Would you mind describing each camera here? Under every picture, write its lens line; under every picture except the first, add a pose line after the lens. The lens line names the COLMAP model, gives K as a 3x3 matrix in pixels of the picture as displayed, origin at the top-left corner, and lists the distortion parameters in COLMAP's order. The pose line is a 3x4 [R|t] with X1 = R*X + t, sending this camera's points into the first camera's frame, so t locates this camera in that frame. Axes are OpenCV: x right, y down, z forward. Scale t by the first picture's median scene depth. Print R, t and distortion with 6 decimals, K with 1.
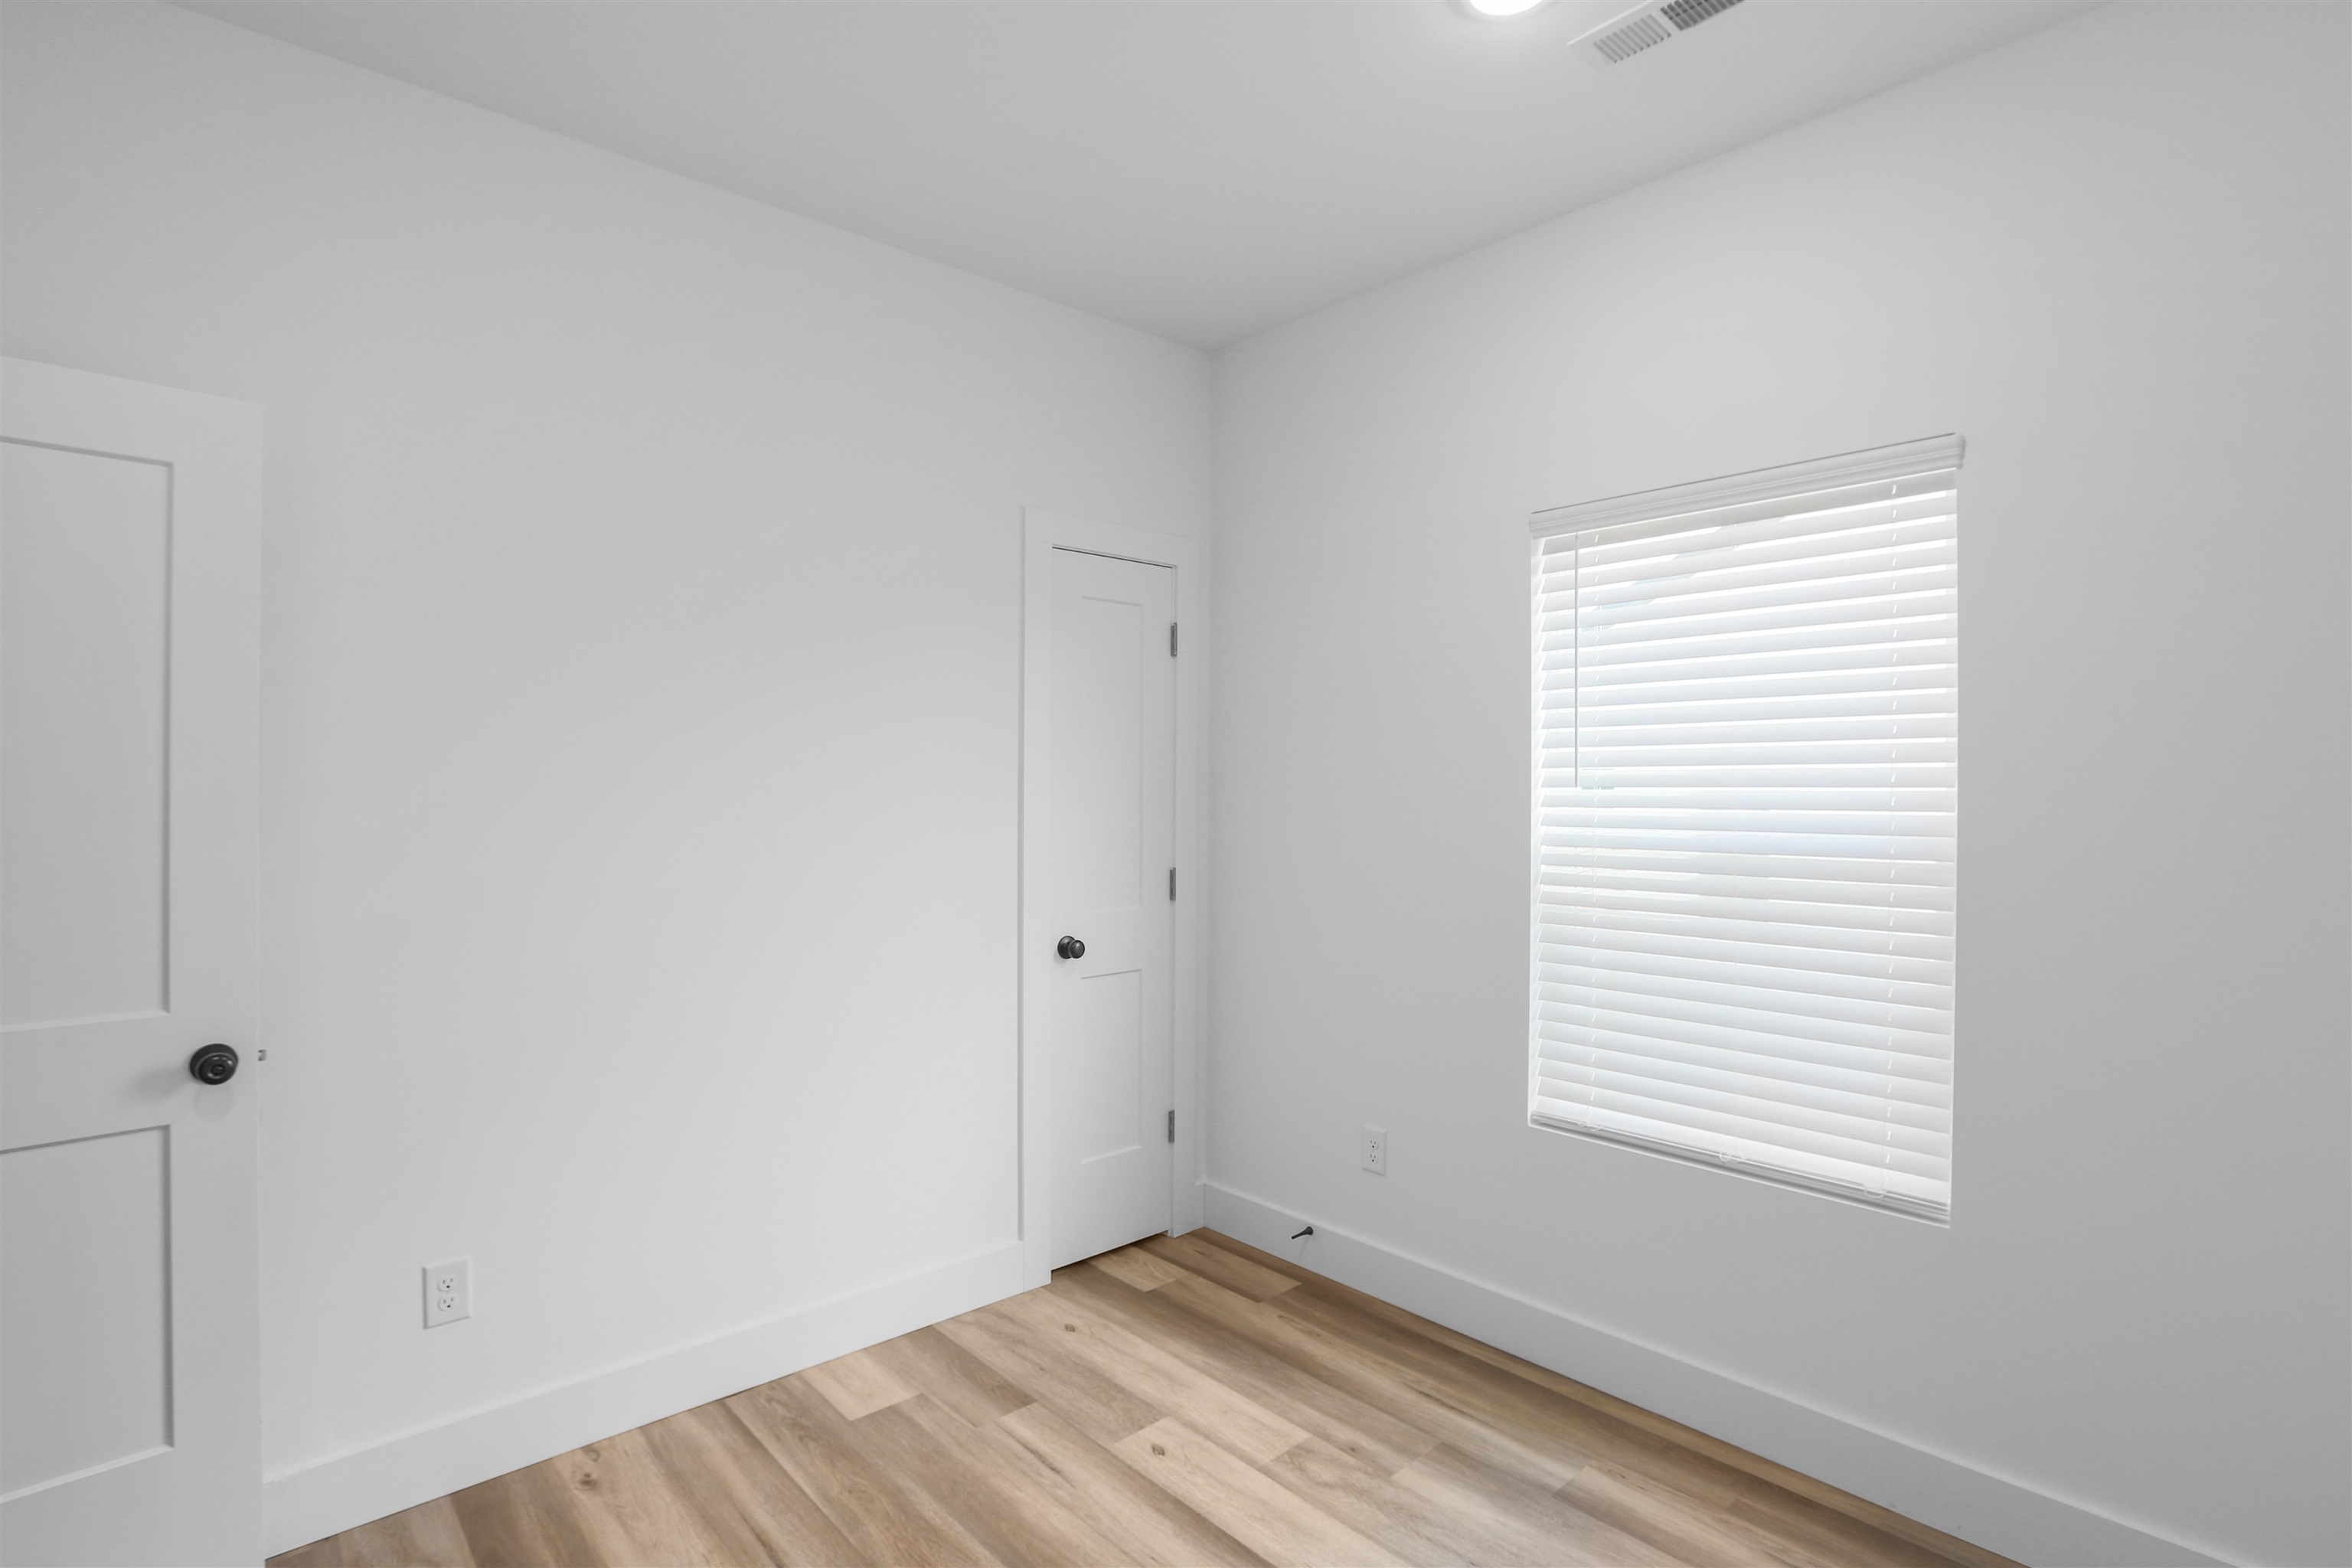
lens RADIAL K [[1134.1, 0, 1185.3], [0, 1134.1, 792.6], [0, 0, 1]] dist [-0.073246, 0.034343]
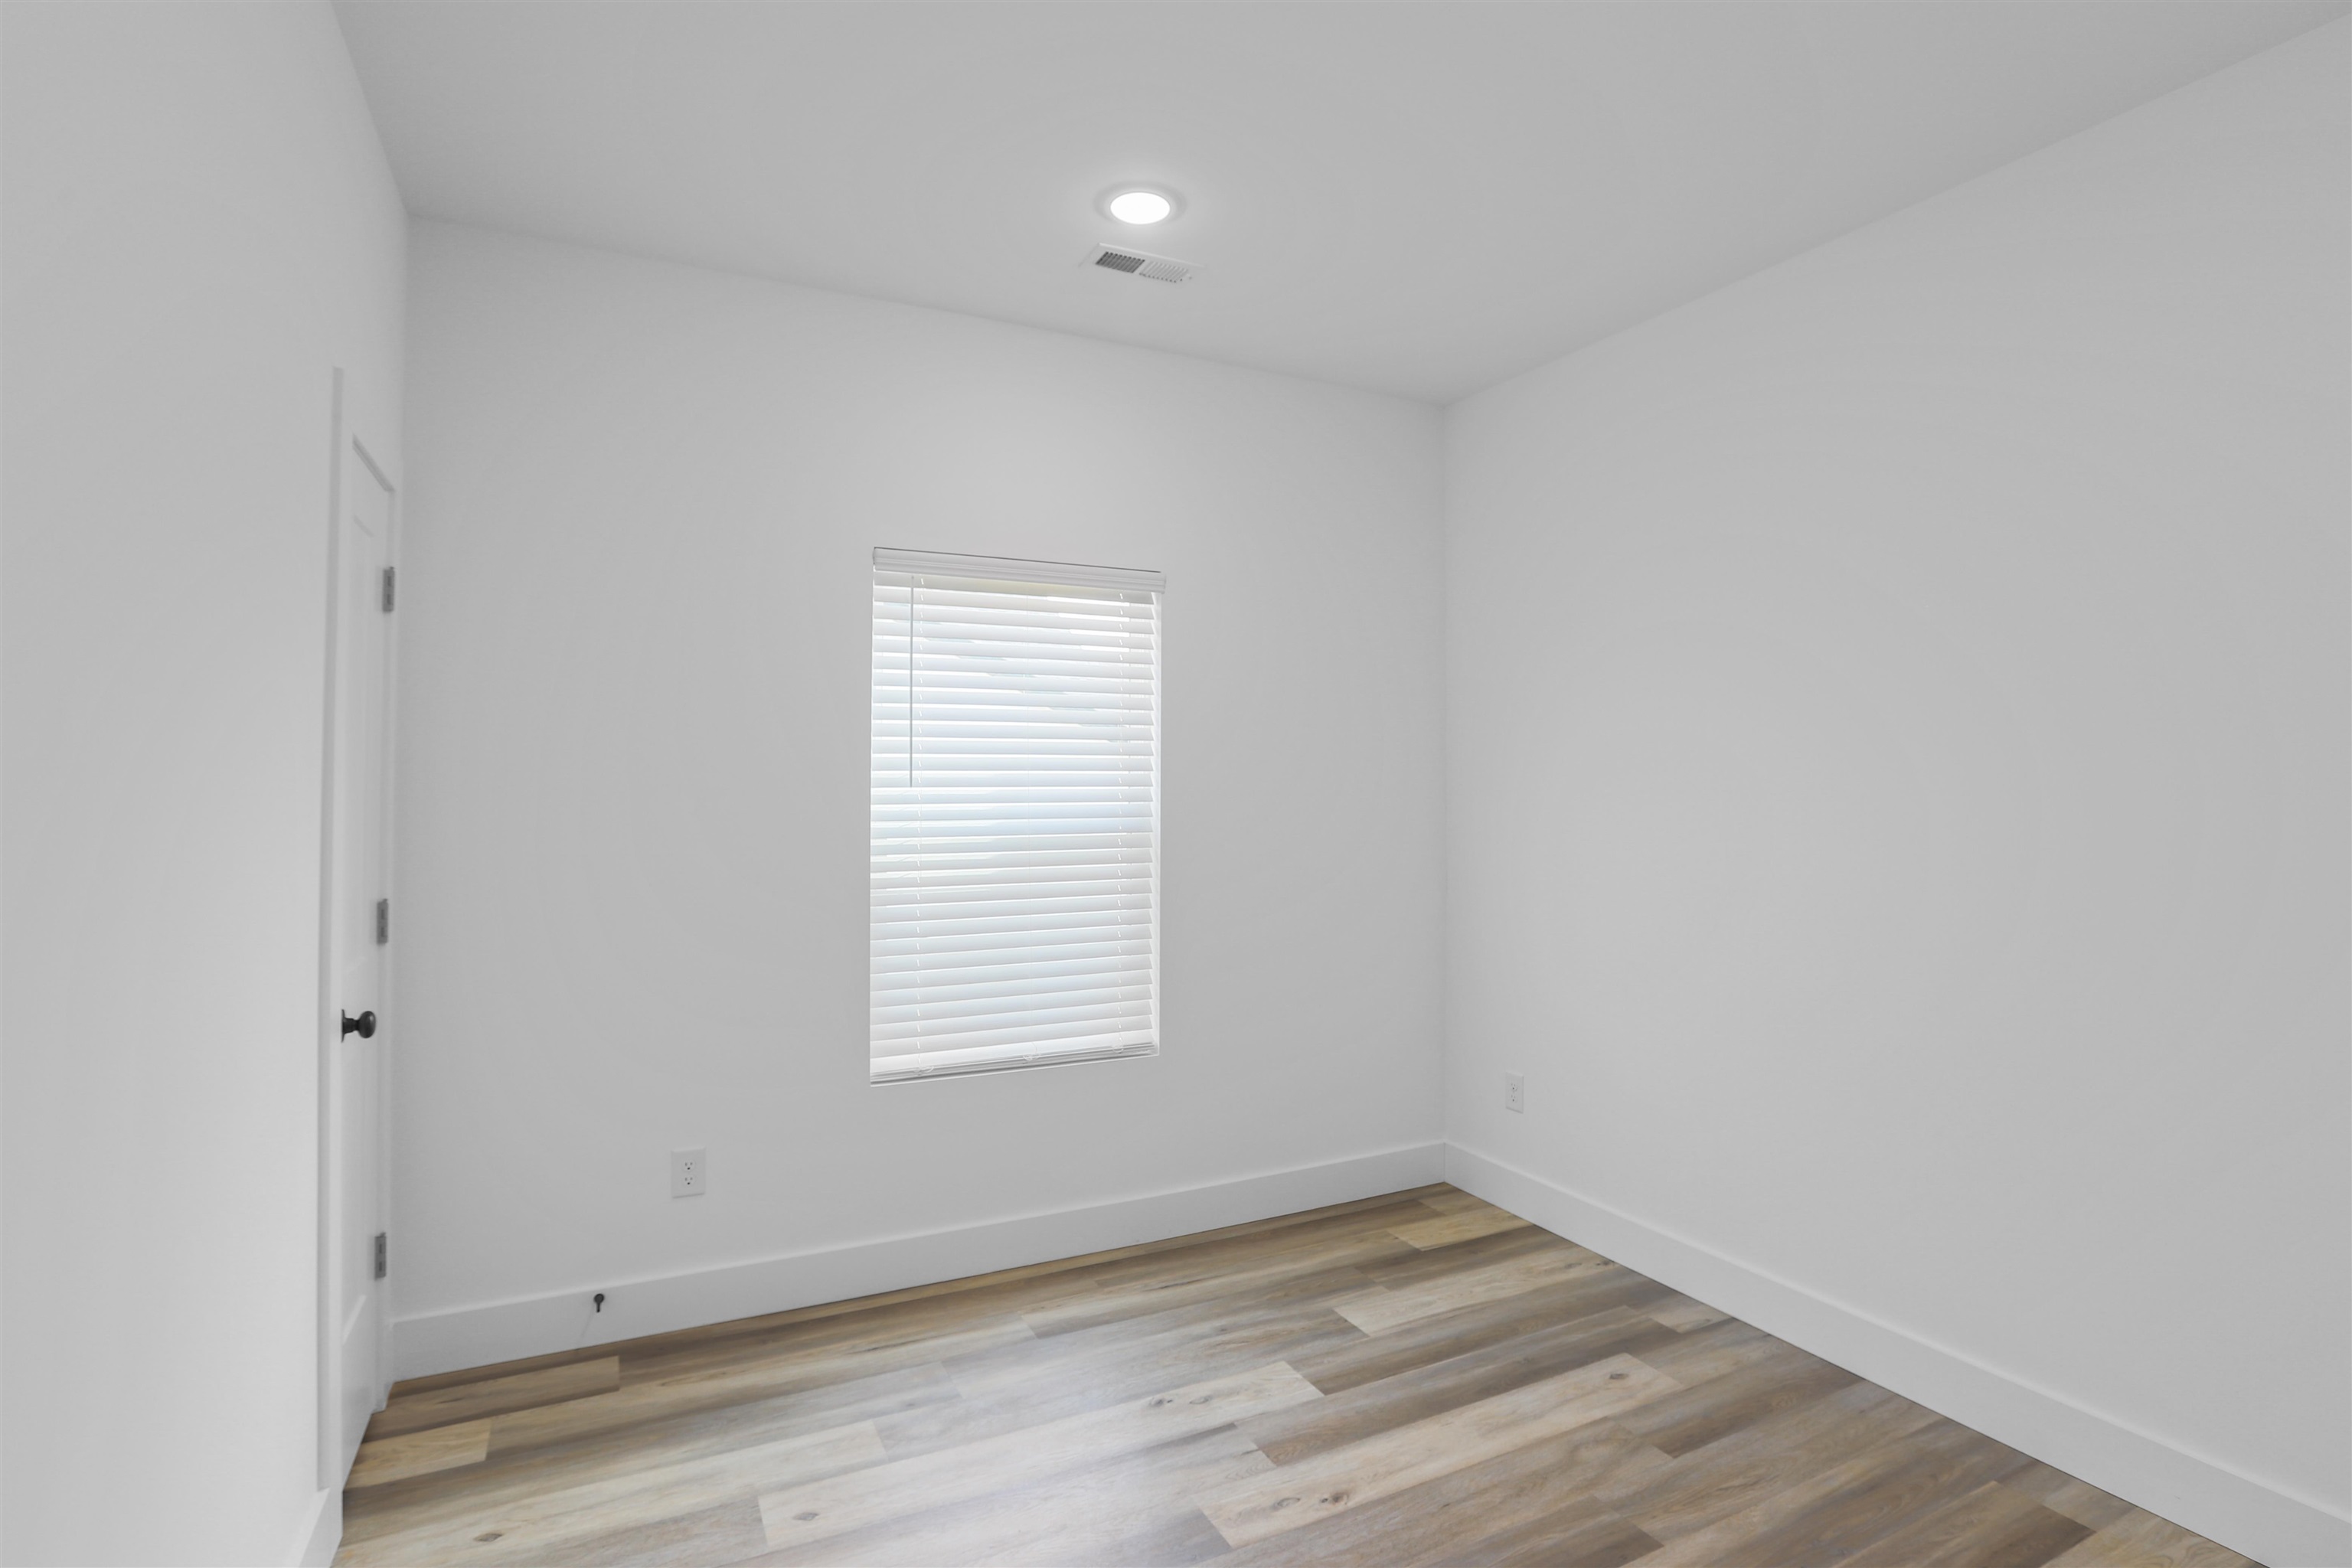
lens RADIAL K [[1134.1, 0, 1185.3], [0, 1134.1, 792.6], [0, 0, 1]] dist [-0.073246, 0.034343]
pose [[0.237318, 0.004274, 0.971423, -0.741358], [0.002785, 0.999983, -0.005080, 0.008233], [-0.971428, 0.003911, 0.237302, 0.437100]]
